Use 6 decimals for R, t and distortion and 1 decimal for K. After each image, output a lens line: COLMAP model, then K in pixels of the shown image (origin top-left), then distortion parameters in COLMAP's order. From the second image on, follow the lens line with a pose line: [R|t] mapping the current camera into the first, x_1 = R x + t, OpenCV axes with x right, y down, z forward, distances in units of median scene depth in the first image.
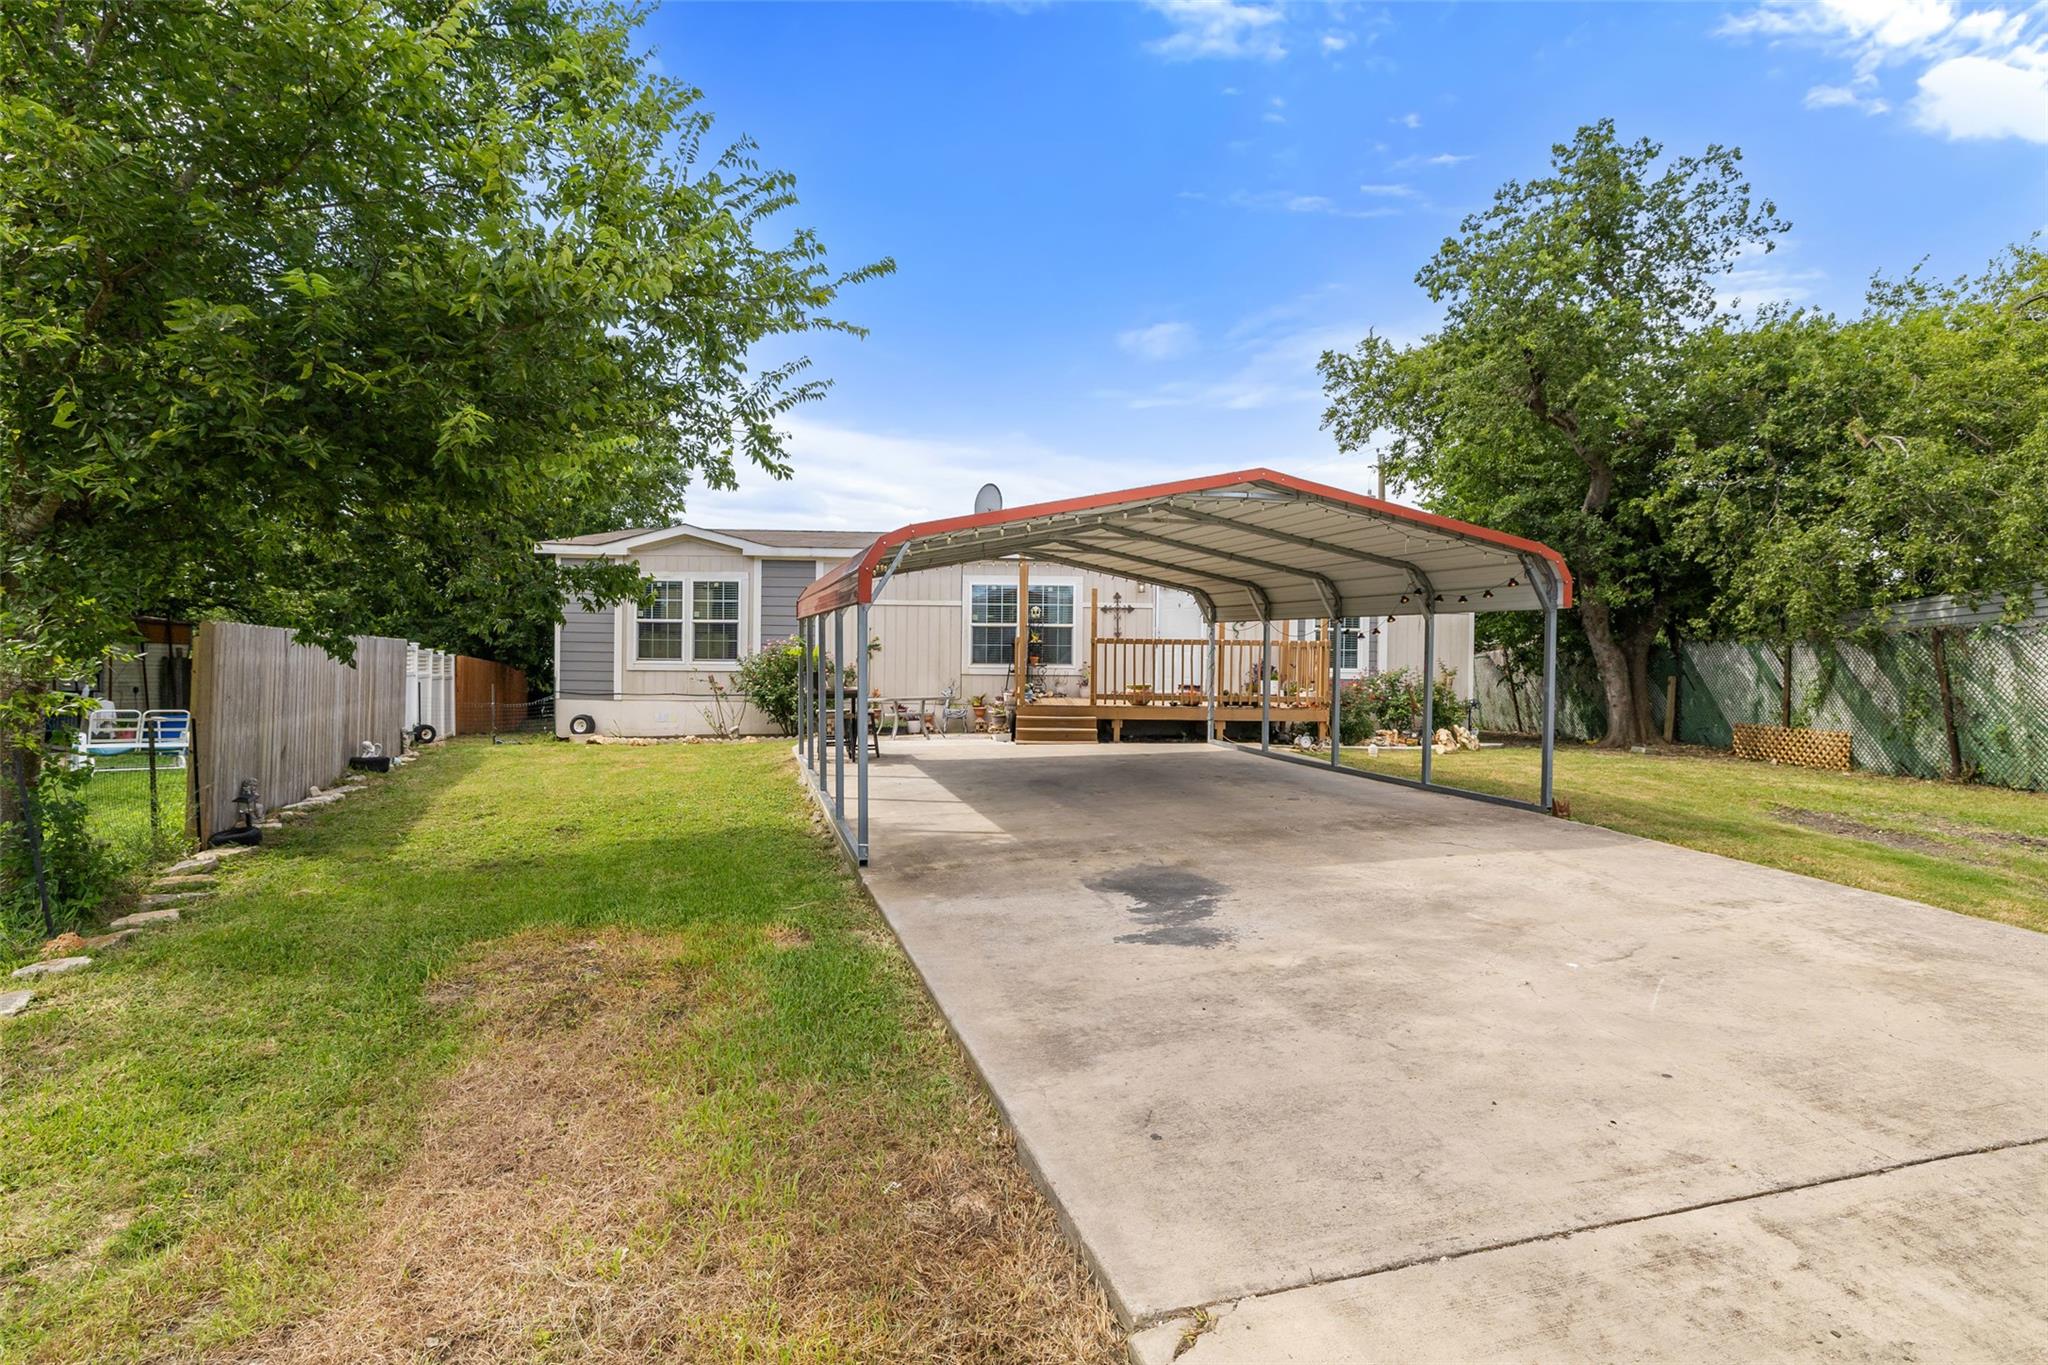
lens RADIAL K [[944.5, 0, 1025.9], [0, 944.5, 676.8], [0, 0, 1]] dist [0.000194, 0.000001]
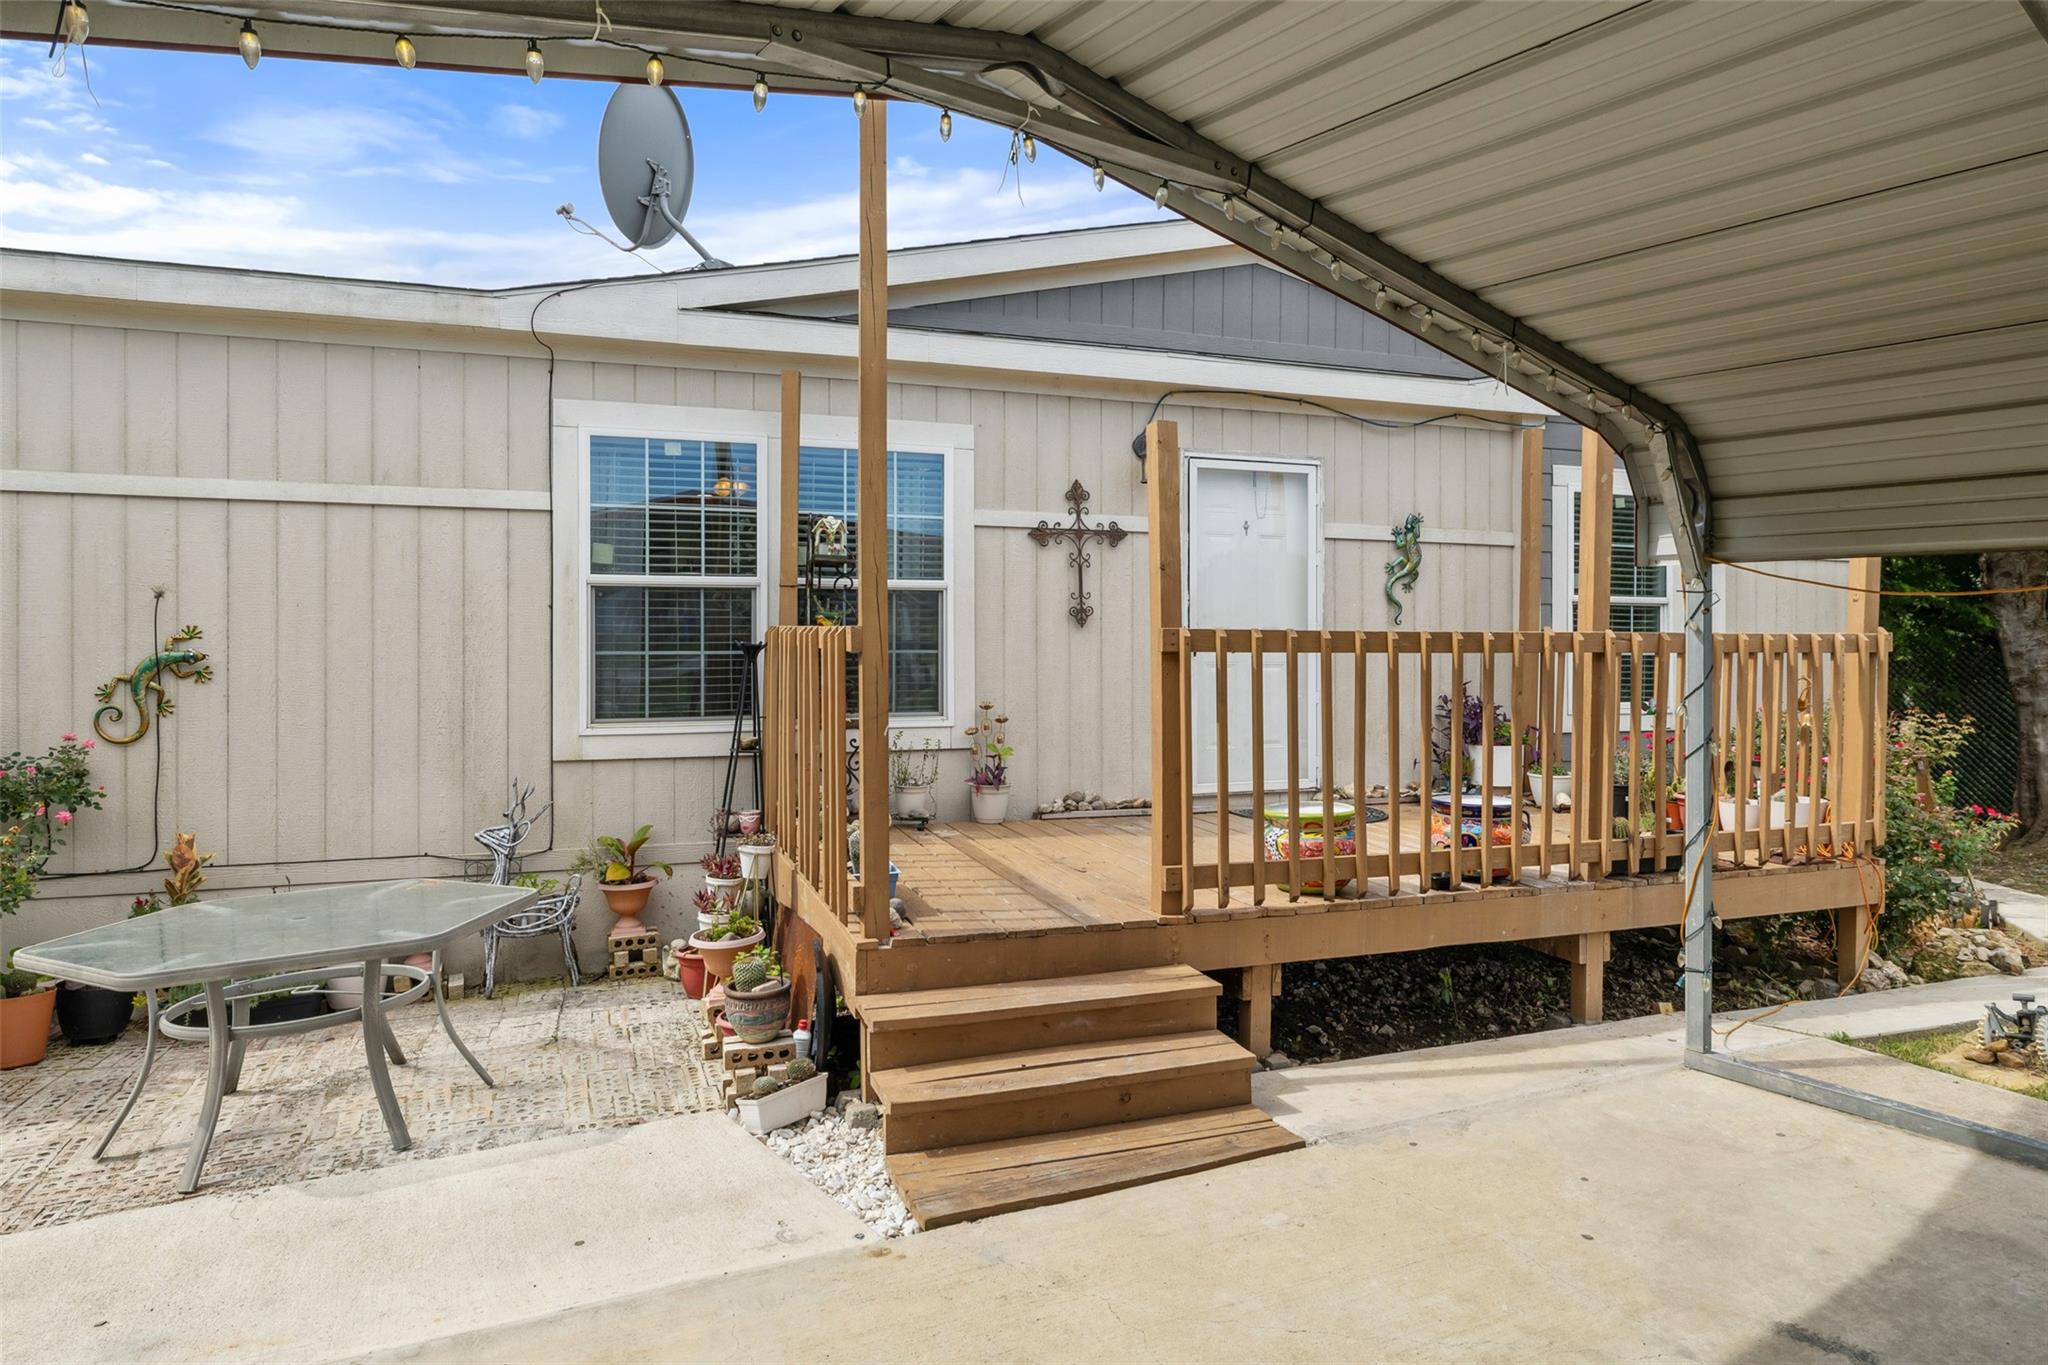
lens RADIAL K [[1274.9, 0, 1020.0], [0, 1274.9, 676.7], [0, 0, 1]] dist [-0.004065, -0.000518]
pose [[0.949588, -0.015521, 0.313117, -0.055167], [0.014848, 0.999879, 0.004535, -0.026793], [-0.313149, 0.000343, 0.949704, 0.611137]]
